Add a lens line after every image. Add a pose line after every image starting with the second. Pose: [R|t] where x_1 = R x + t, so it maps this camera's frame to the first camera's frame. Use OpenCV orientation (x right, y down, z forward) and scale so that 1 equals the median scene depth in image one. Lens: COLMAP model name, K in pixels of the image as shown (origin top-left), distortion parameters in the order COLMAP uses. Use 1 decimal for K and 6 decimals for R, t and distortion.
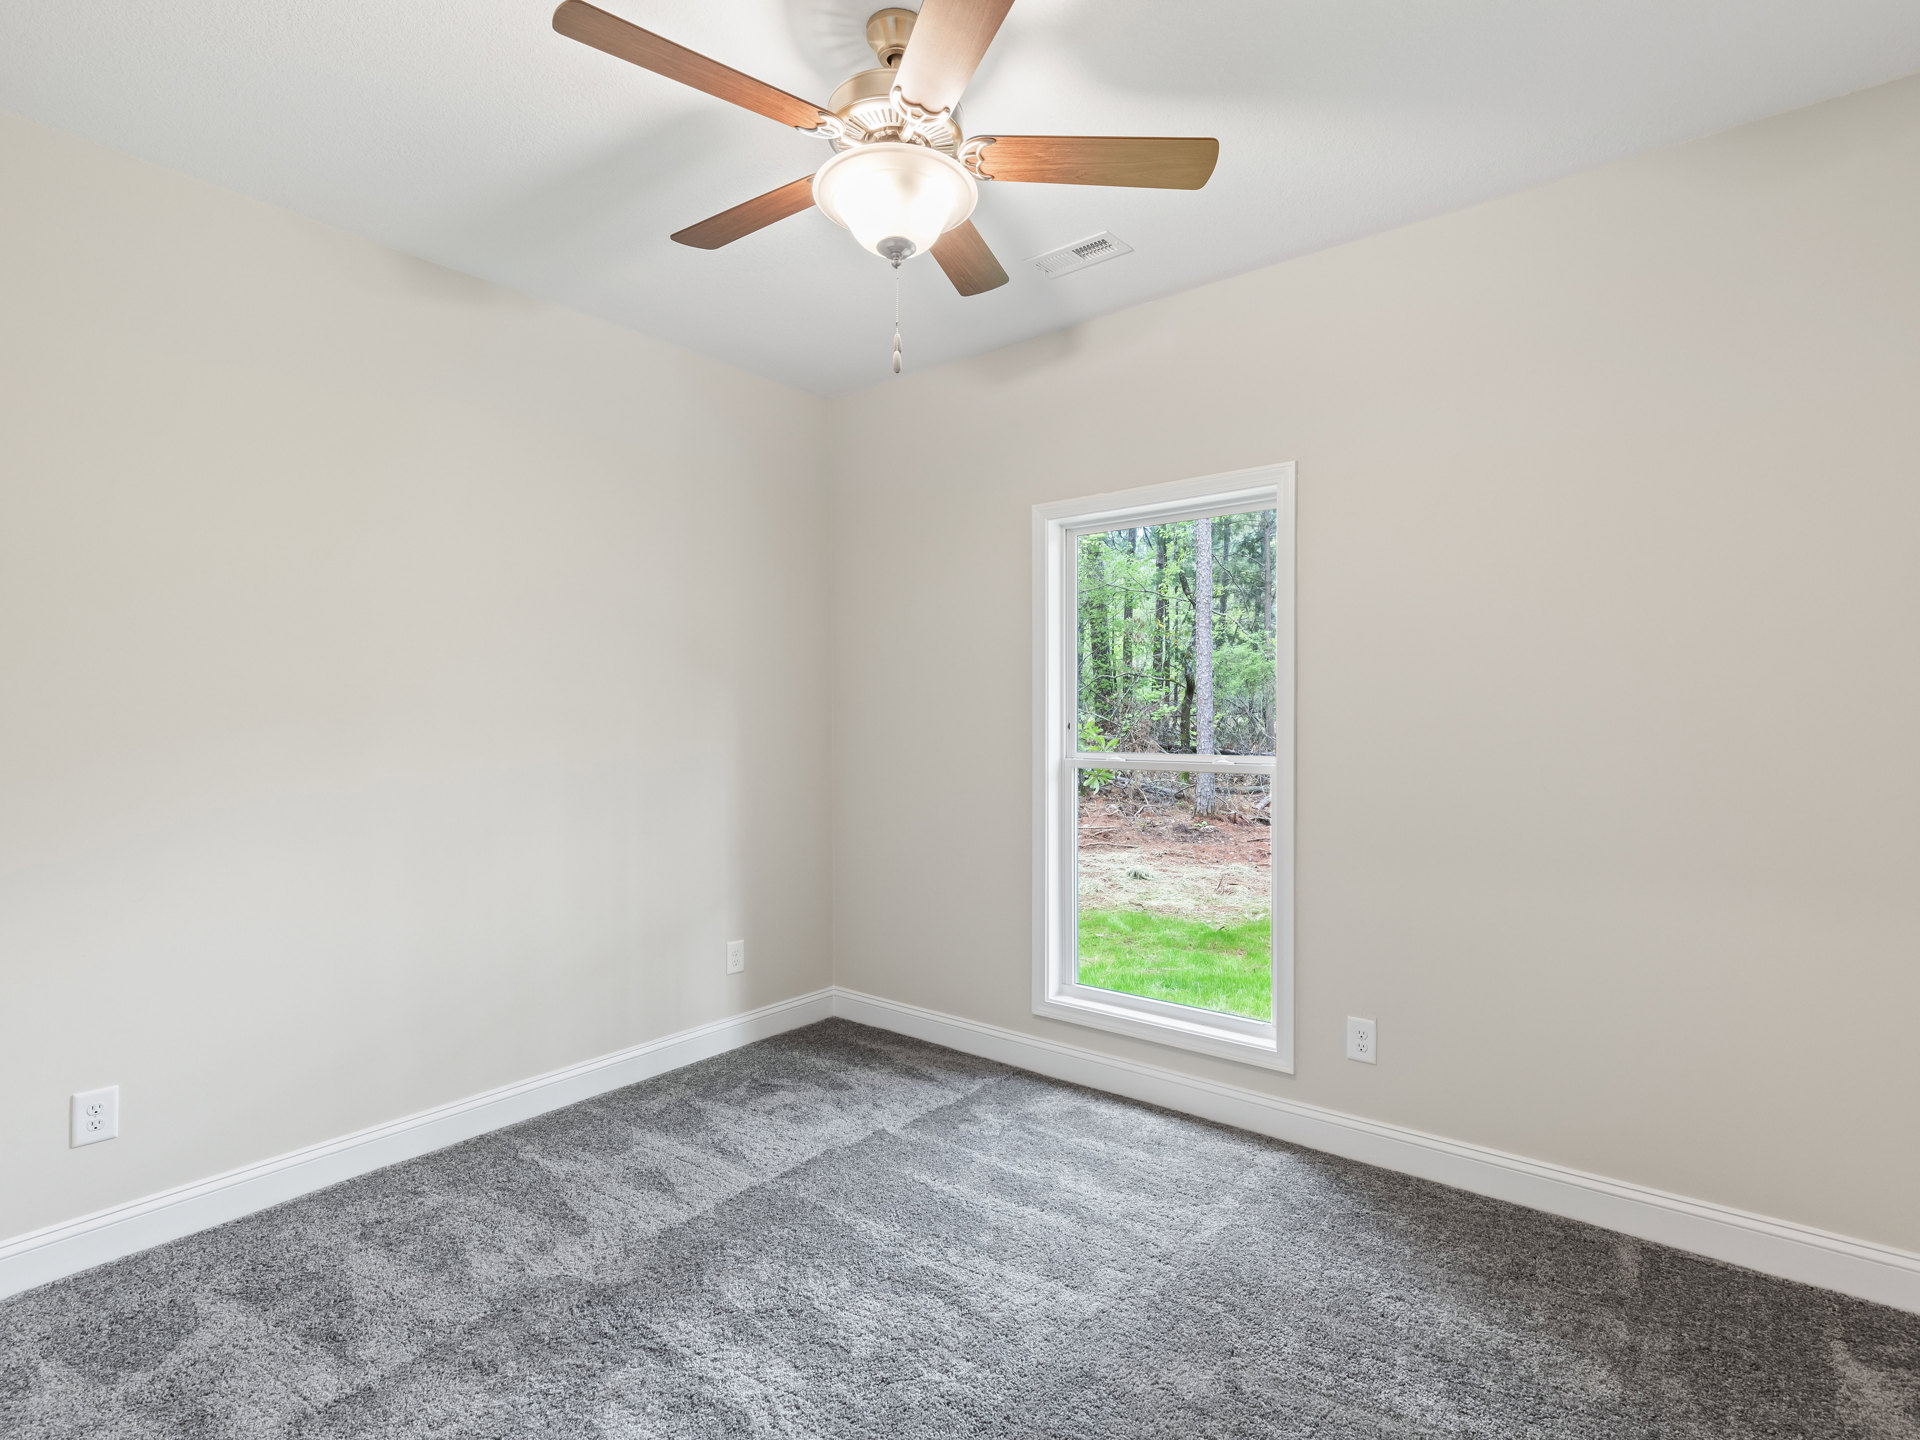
lens RADIAL K [[958.2, 0, 960.0], [0, 958.2, 720.0], [0, 0, 1]] dist [0.000817, -0.000590]
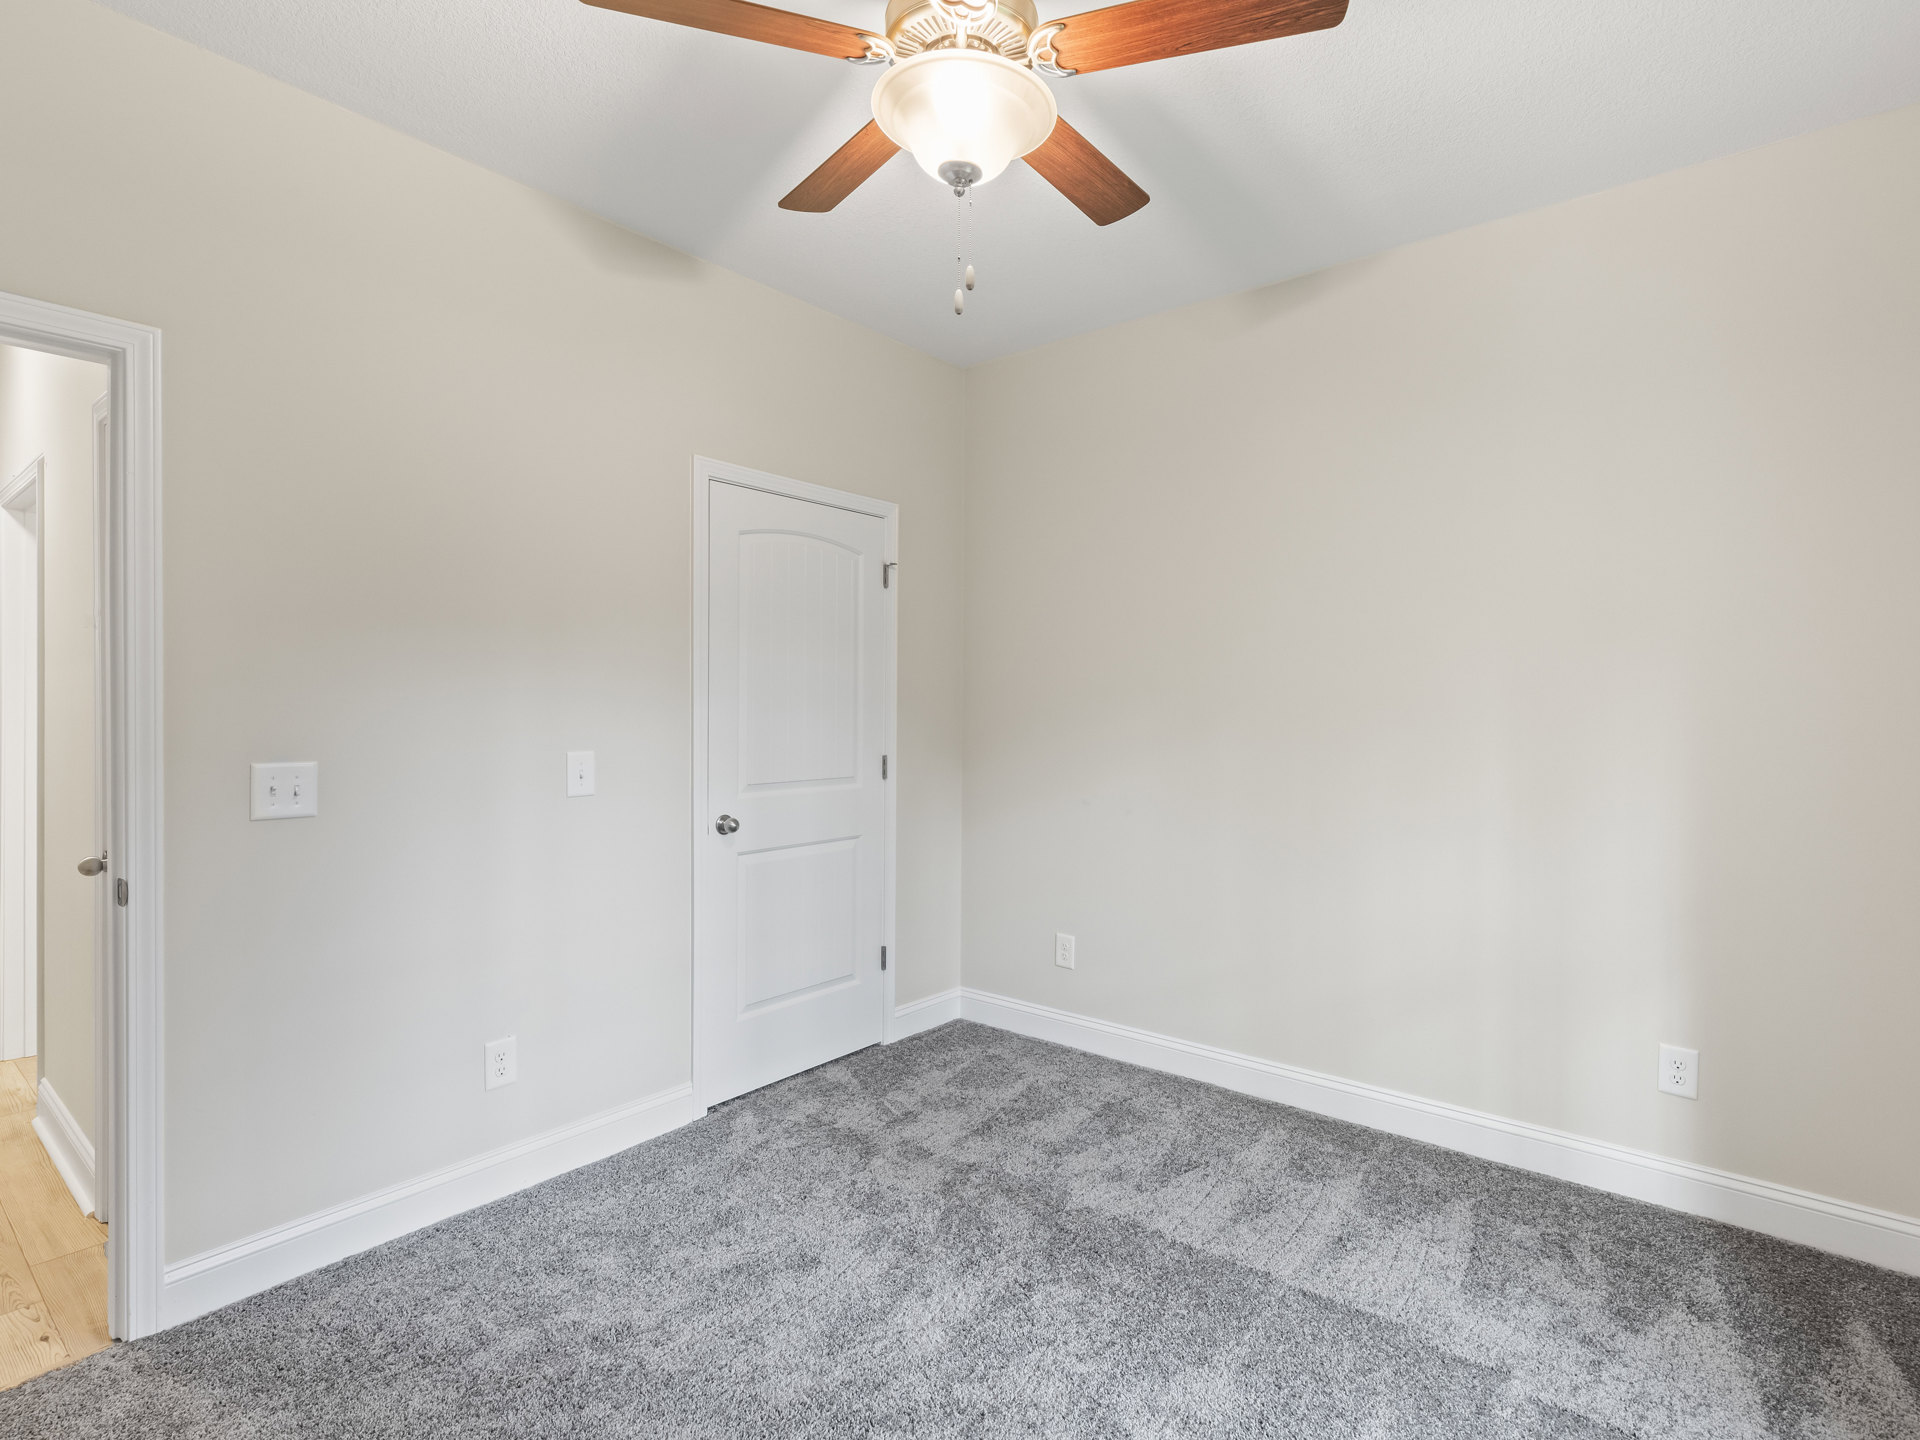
lens RADIAL K [[933.7, 0, 964.1], [0, 933.7, 707.4], [0, 0, 1]] dist [-0.000732, -0.000235]
pose [[0.004247, 0.008581, -0.999954, 0.580321], [-0.006789, 0.999940, 0.008552, -0.006027], [0.999968, 0.006753, 0.004305, 0.729605]]
